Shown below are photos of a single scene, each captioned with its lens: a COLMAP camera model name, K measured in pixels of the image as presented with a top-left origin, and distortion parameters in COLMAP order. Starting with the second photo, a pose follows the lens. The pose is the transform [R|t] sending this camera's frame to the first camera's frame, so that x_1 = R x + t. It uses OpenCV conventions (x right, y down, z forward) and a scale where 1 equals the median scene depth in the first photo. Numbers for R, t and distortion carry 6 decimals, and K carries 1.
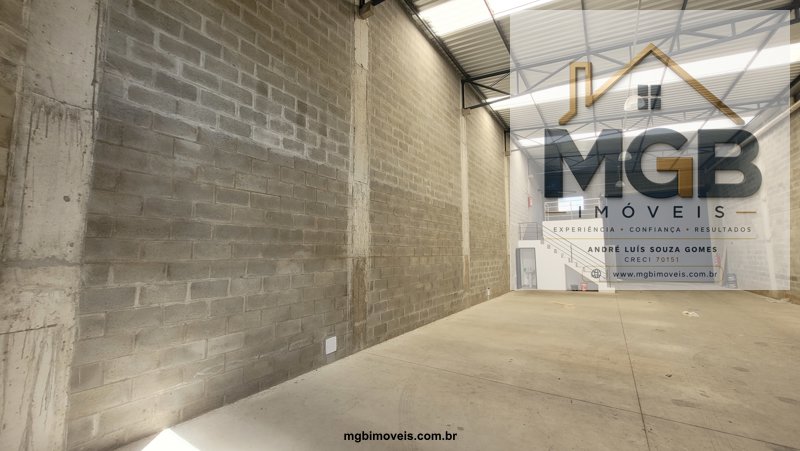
lens RADIAL K [[315.5, 0, 401.7], [0, 315.5, 224.5], [0, 0, 1]] dist [0.004150, -0.000072]
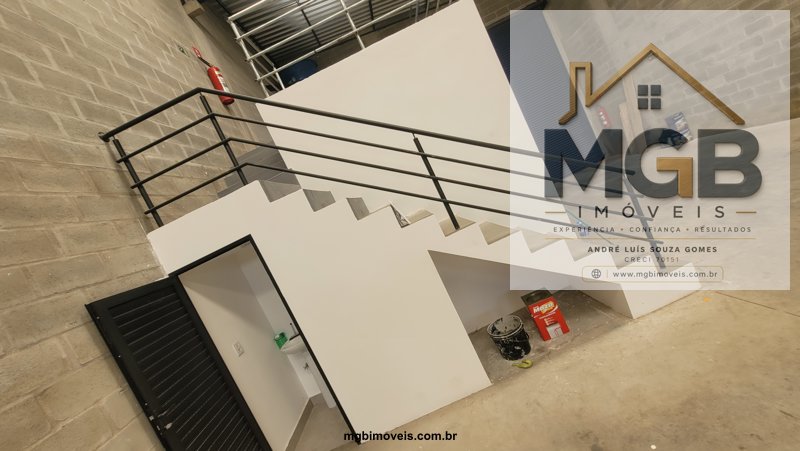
lens RADIAL K [[315.5, 0, 404.1], [0, 315.5, 222.1], [0, 0, 1]] dist [0.004150, -0.000072]
pose [[0.758050, -0.398957, 0.515940, 0.722929], [0.384616, 0.912340, 0.140377, 0.136011], [-0.526717, 0.092026, 0.845045, 1.471900]]
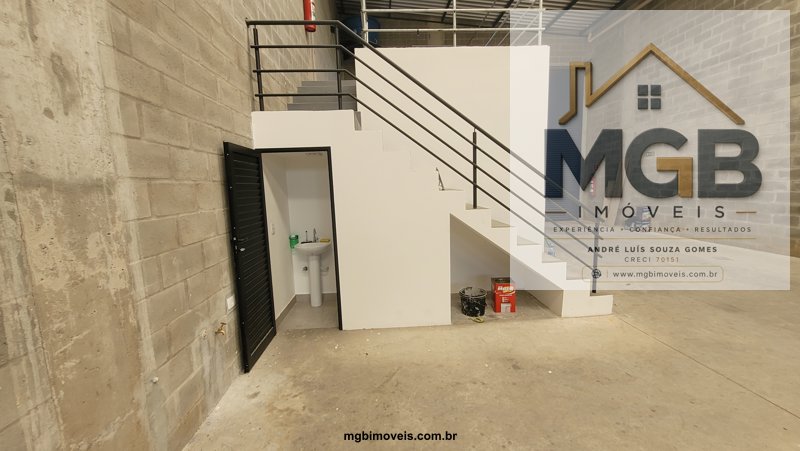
lens RADIAL K [[315.5, 0, 401.6], [0, 315.5, 224.7], [0, 0, 1]] dist [0.004150, -0.000072]
pose [[0.805299, -0.095904, 0.585061, 0.597956], [-0.024072, 0.980727, 0.193895, 0.149251], [-0.592380, -0.170227, 0.787469, 1.434441]]
